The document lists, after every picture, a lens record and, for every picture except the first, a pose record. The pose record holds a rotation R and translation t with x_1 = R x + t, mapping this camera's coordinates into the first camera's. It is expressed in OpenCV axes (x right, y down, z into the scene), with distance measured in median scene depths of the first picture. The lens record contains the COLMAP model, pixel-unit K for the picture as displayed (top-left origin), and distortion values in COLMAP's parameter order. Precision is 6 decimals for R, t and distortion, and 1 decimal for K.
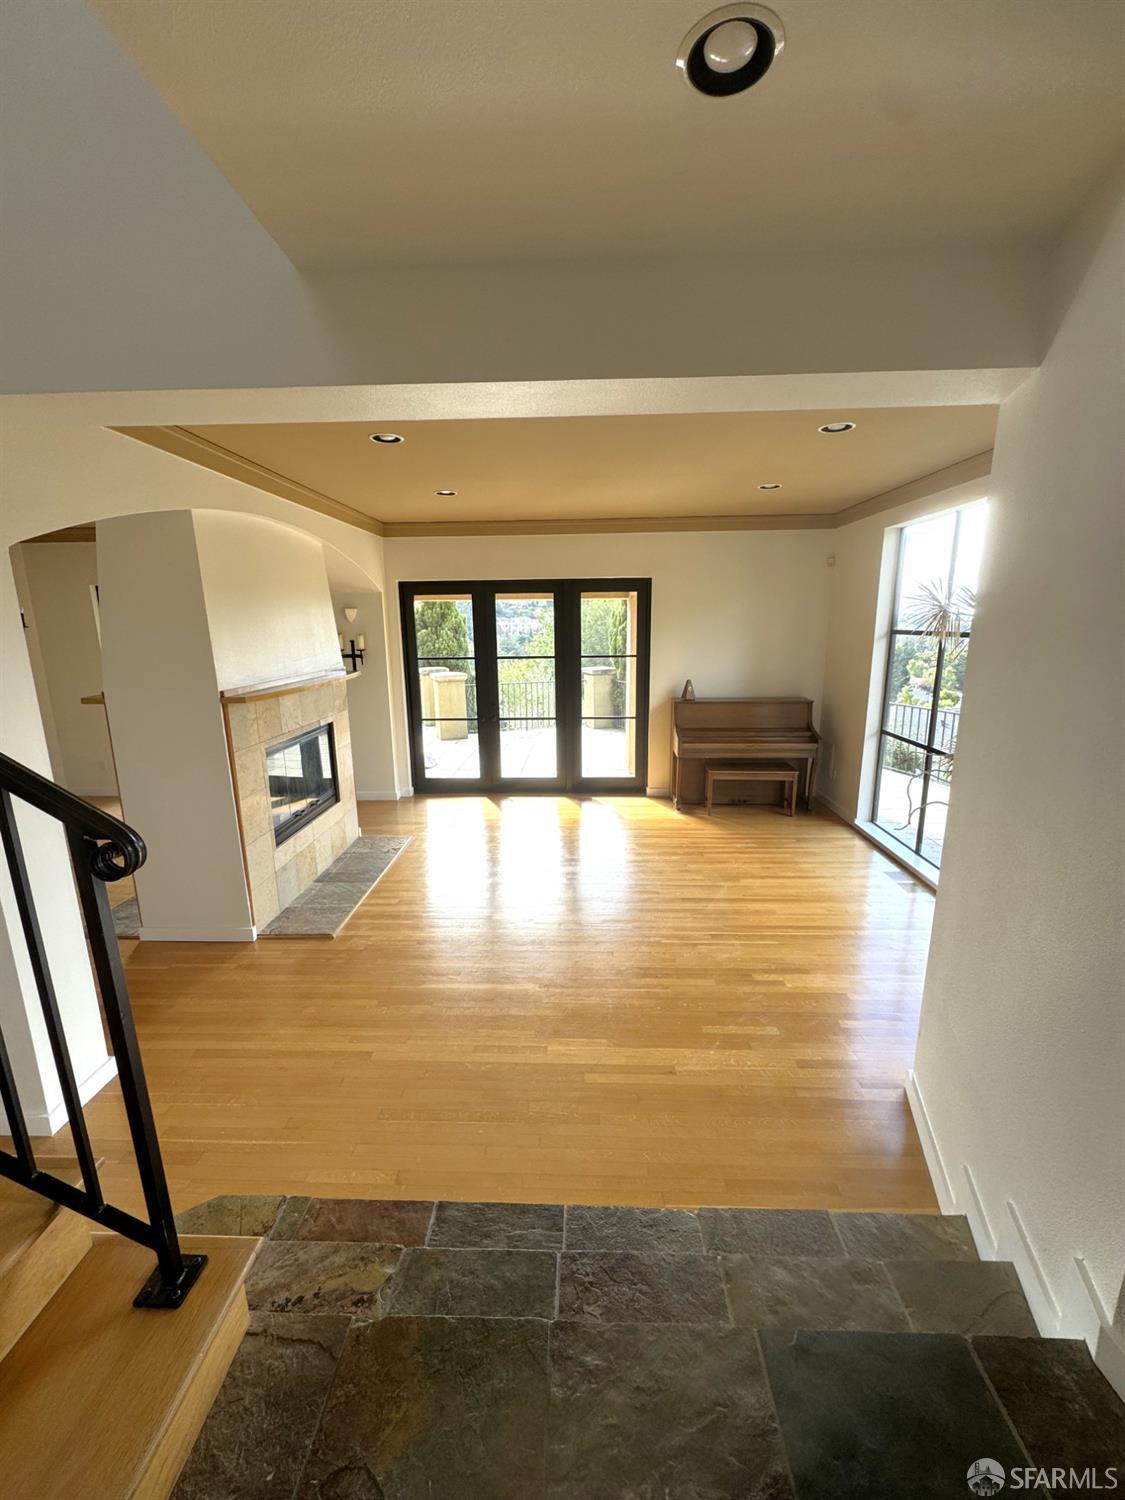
lens RADIAL K [[597.5, 0, 559.4], [0, 597.5, 748.8], [0, 0, 1]] dist [0.003447, 0.000183]
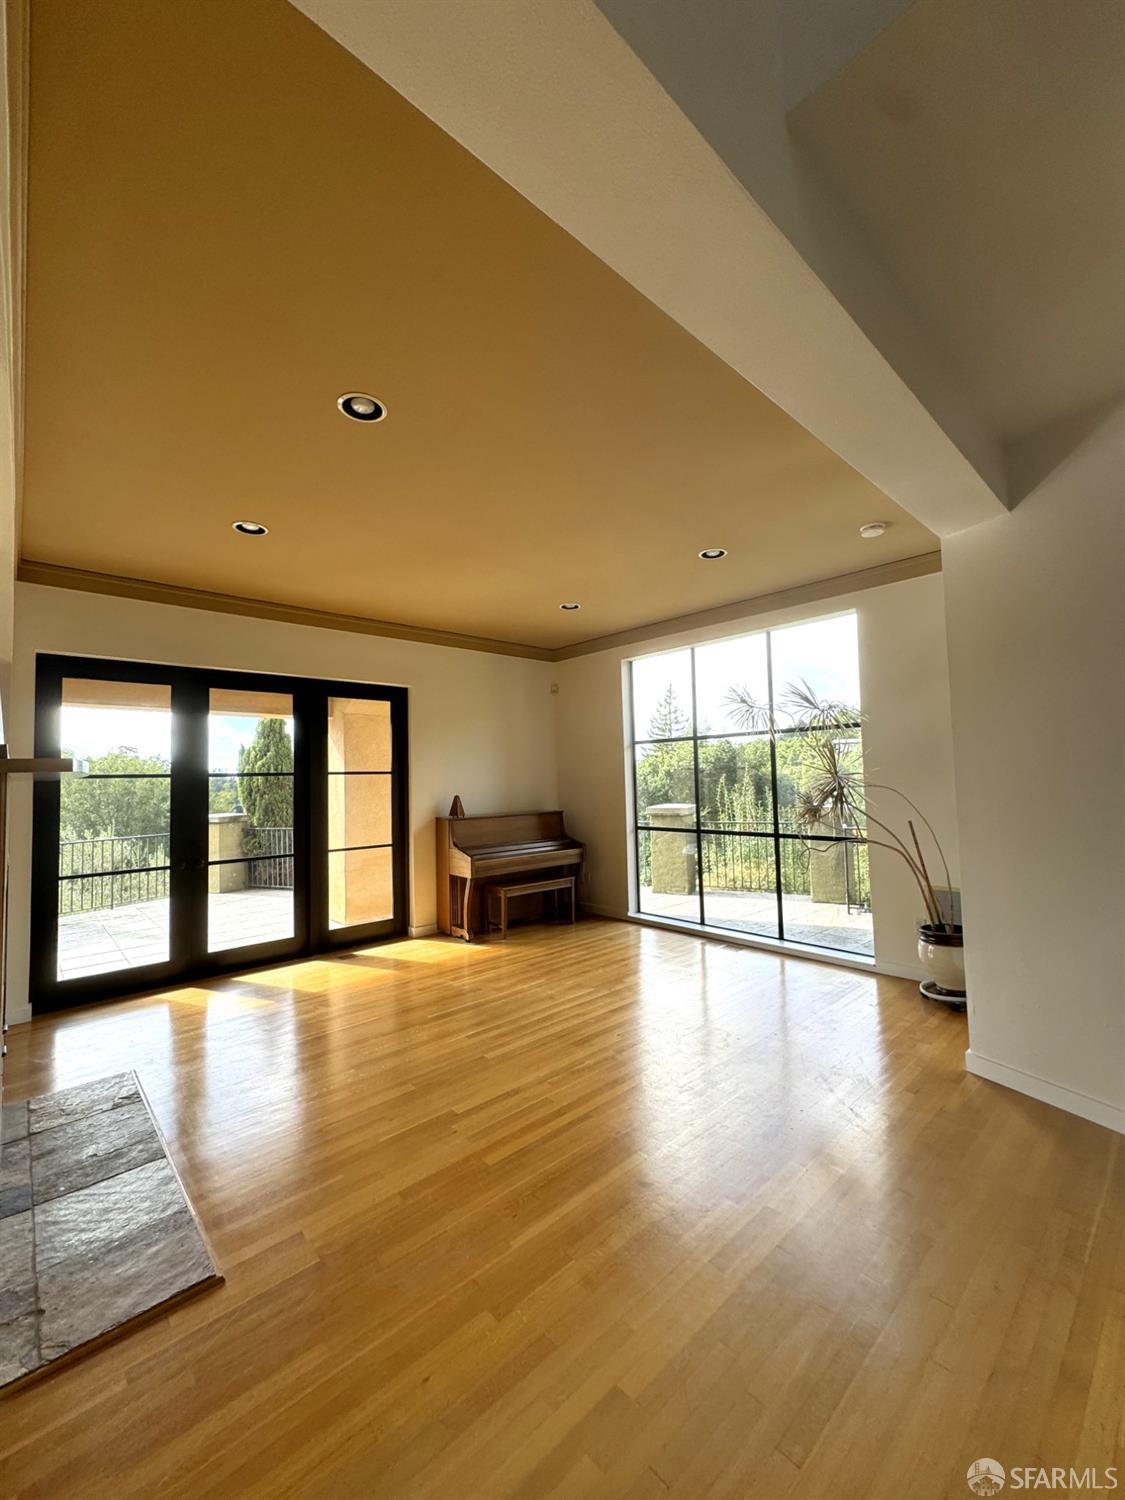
lens RADIAL K [[597.5, 0, 566.0], [0, 597.5, 745.8], [0, 0, 1]] dist [0.003447, 0.000183]
pose [[0.715992, 0.033798, 0.697289, -0.333431], [0.162643, 0.963266, -0.213695, 0.038680], [-0.678898, 0.266413, 0.684194, 0.248696]]
